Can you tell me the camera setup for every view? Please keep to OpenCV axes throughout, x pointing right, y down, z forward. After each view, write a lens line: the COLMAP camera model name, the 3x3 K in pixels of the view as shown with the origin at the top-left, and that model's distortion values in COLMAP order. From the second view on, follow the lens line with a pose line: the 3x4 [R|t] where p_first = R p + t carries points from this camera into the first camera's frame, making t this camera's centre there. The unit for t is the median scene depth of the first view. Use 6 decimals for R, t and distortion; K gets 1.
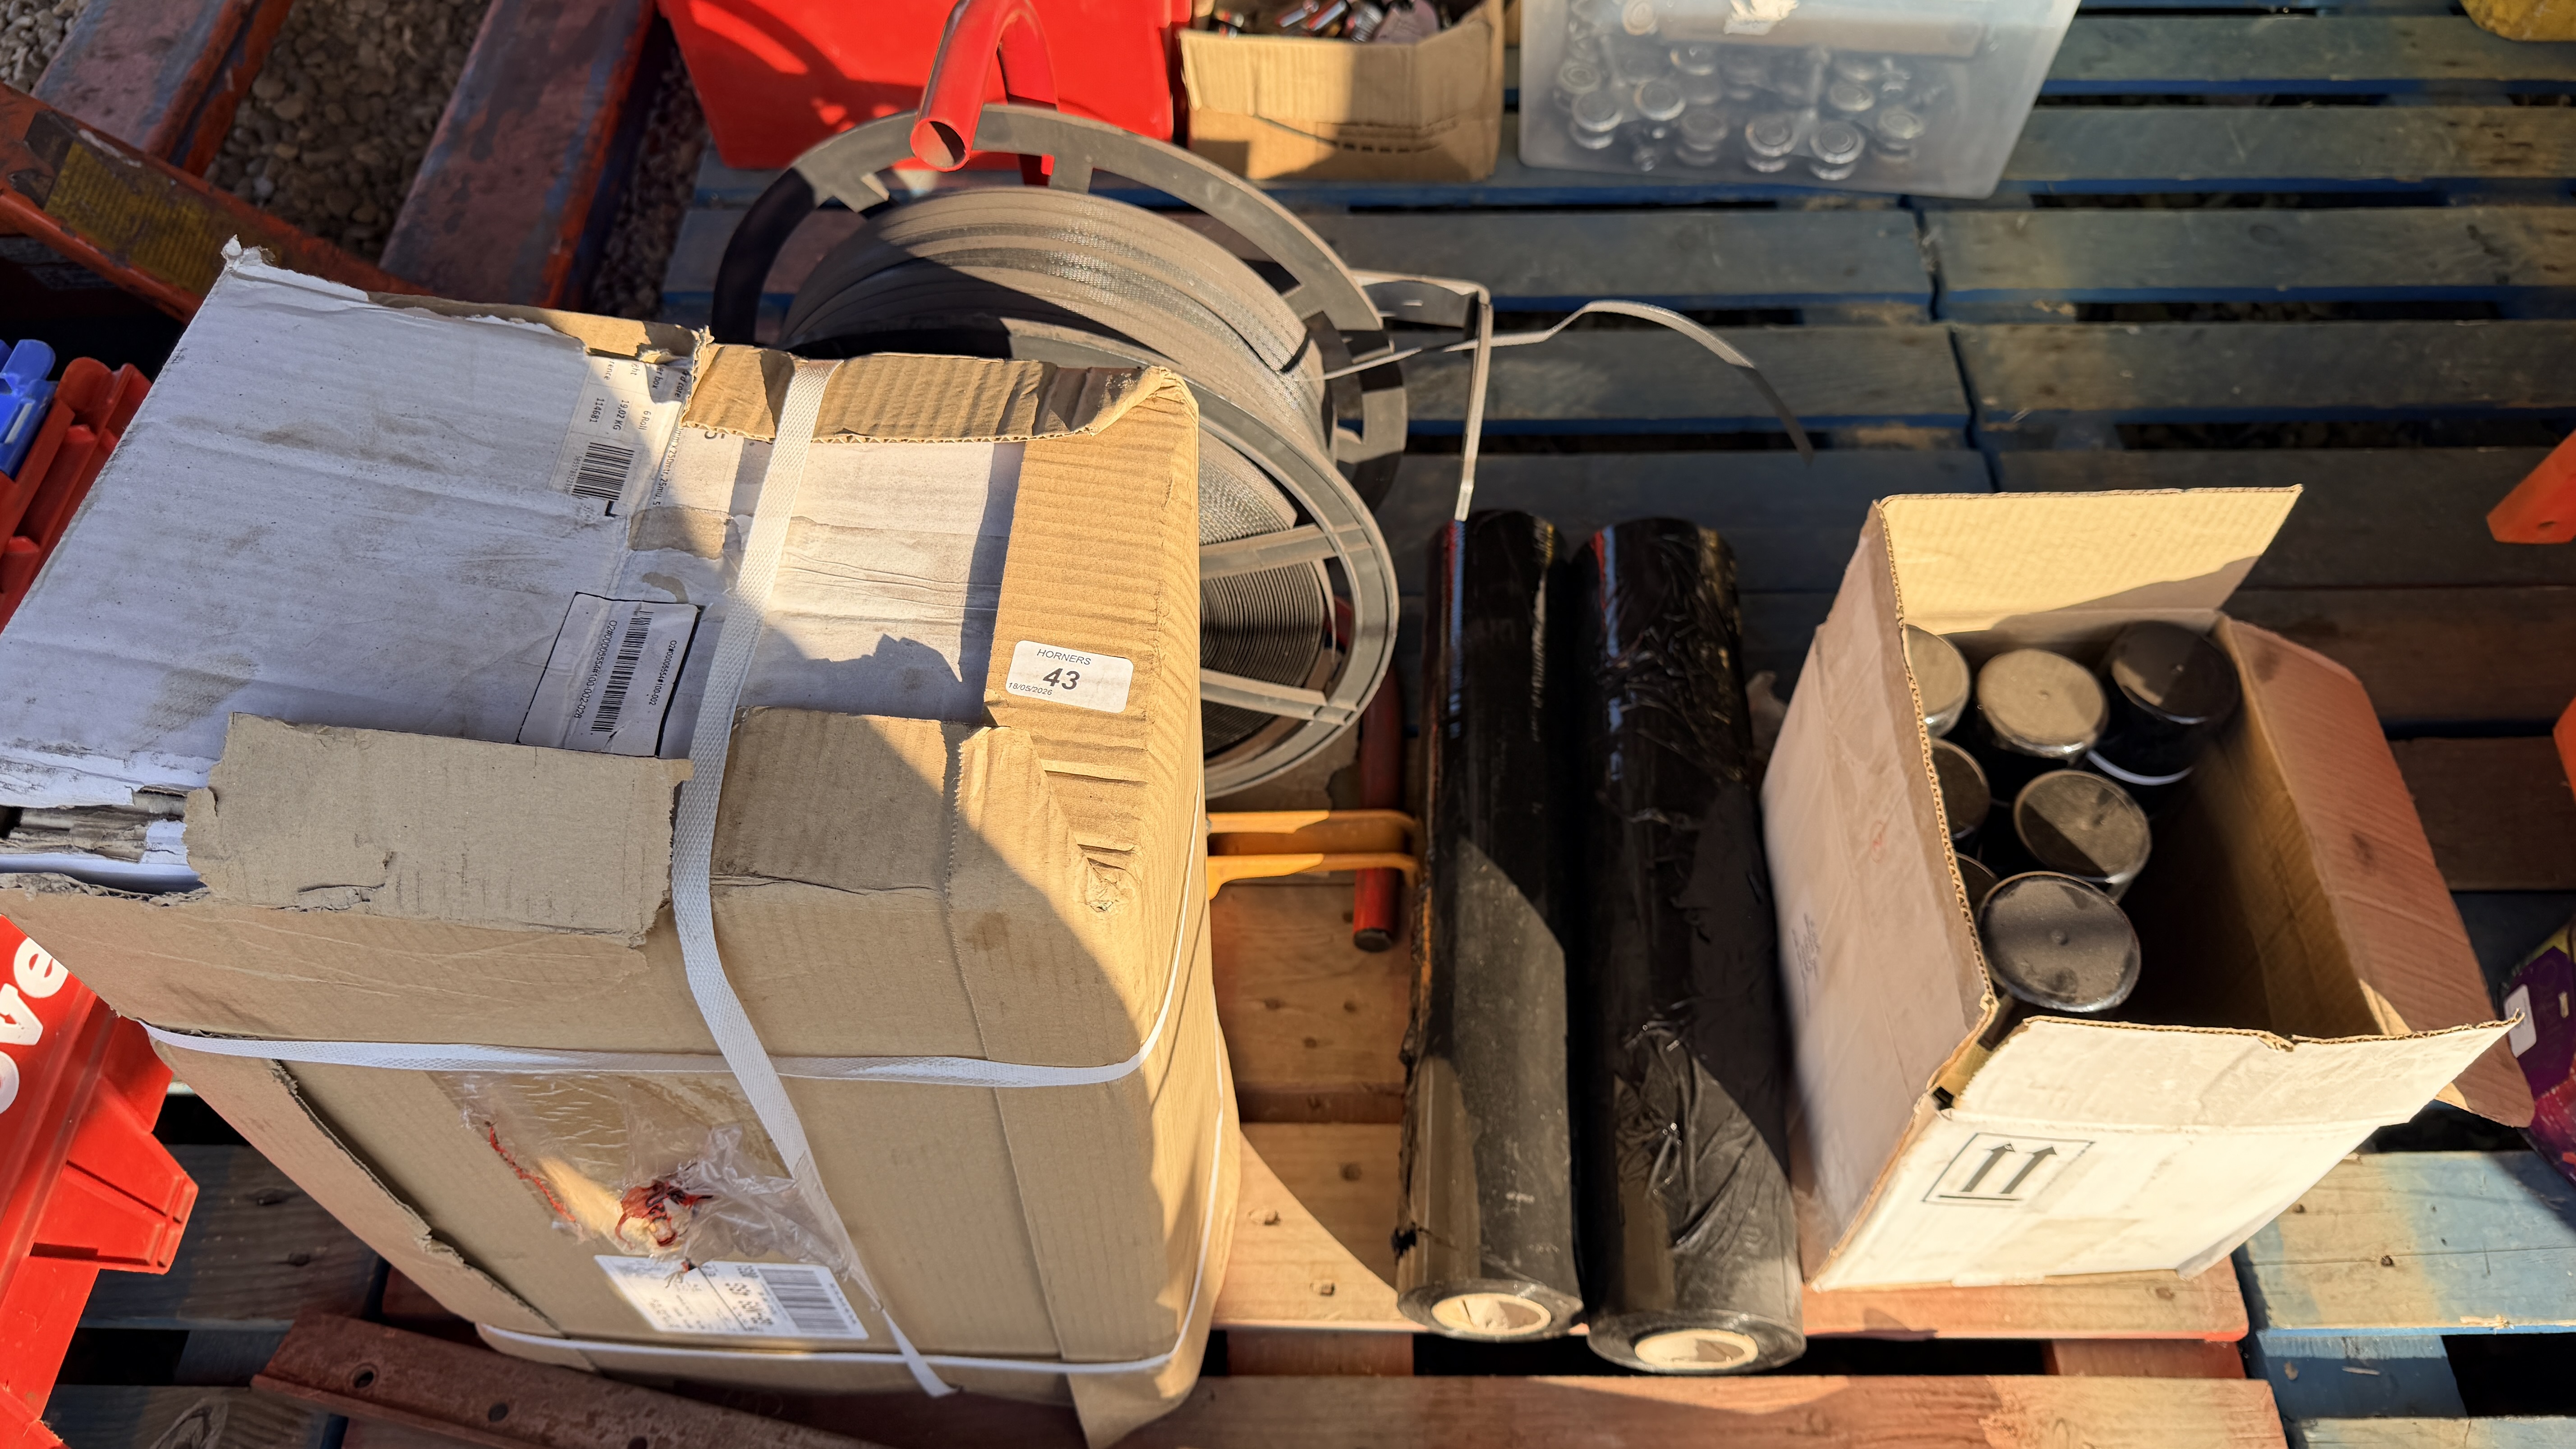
lens RADIAL K [[1777.7, 0, 1288.0], [0, 1777.7, 724.5], [0, 0, 1]] dist [0.011312, 0.002043]
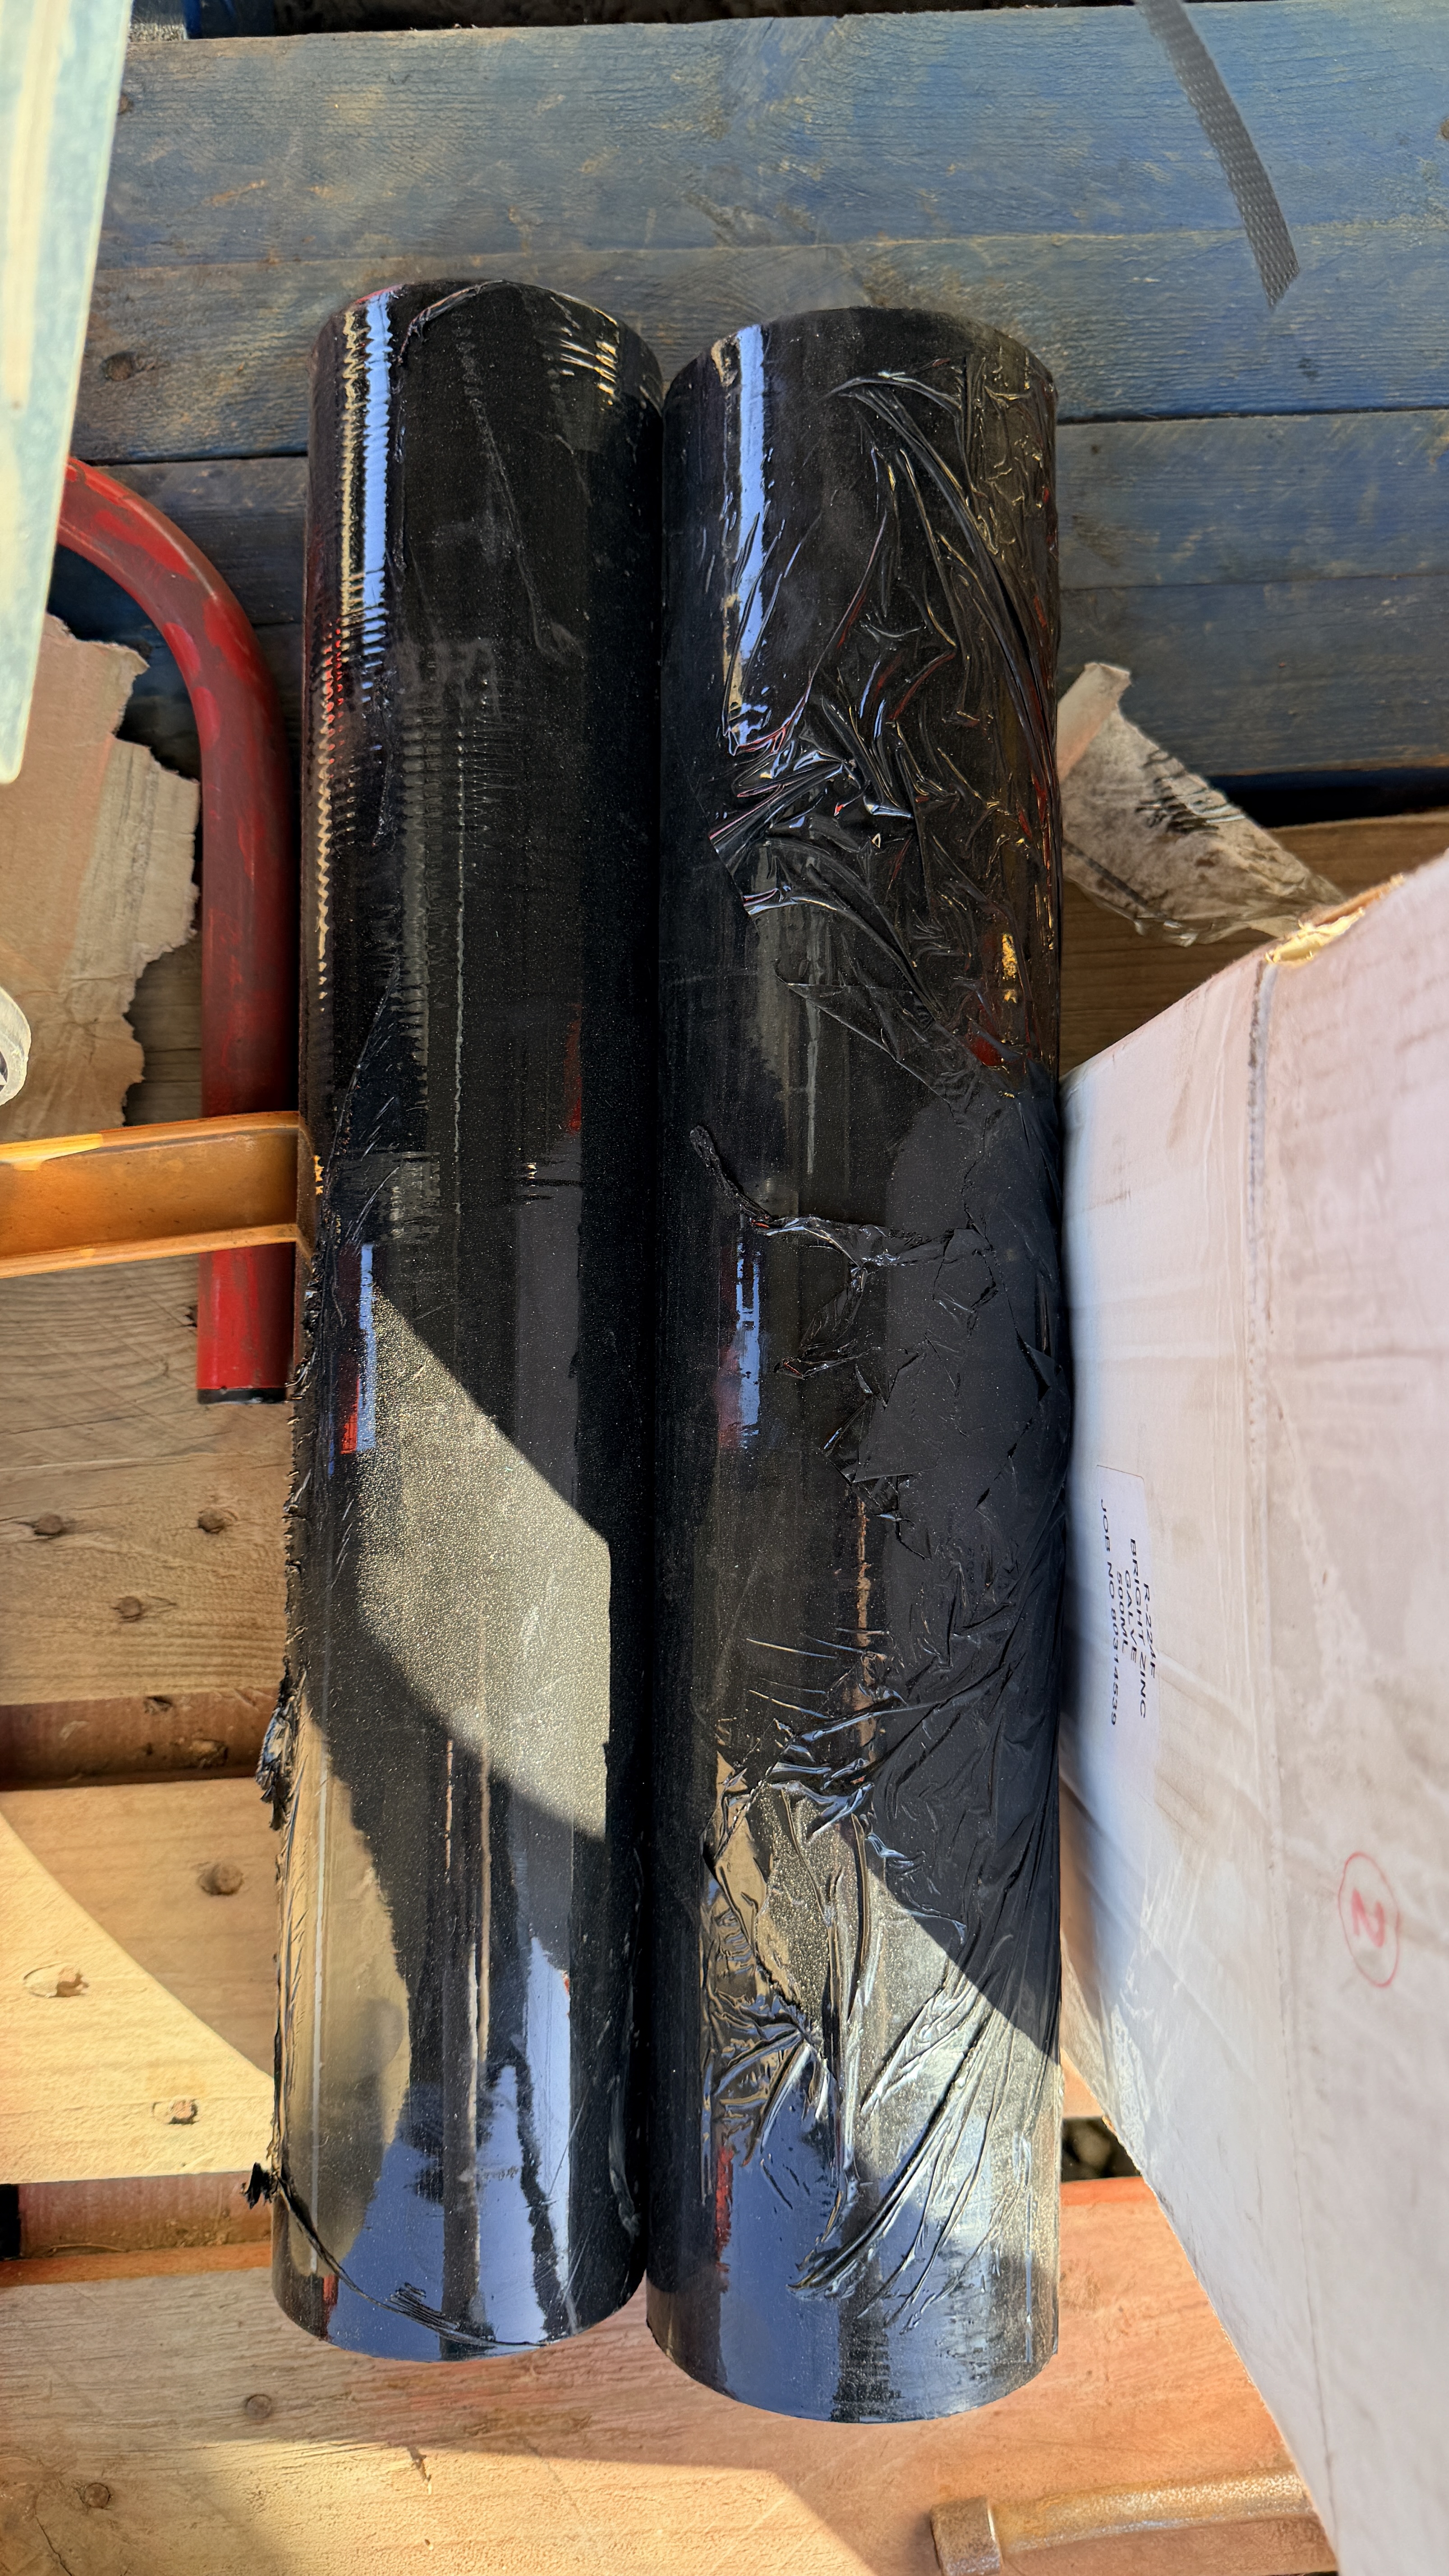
lens RADIAL K [[1777.7, 0, 724.5], [0, 1777.7, 1288.0], [0, 0, 1]] dist [0.011312, 0.002043]
pose [[0.995557, -0.065475, 0.067670, 0.157738], [0.018949, 0.843279, 0.537142, -0.168040], [-0.092234, -0.533473, 0.840773, 0.647017]]
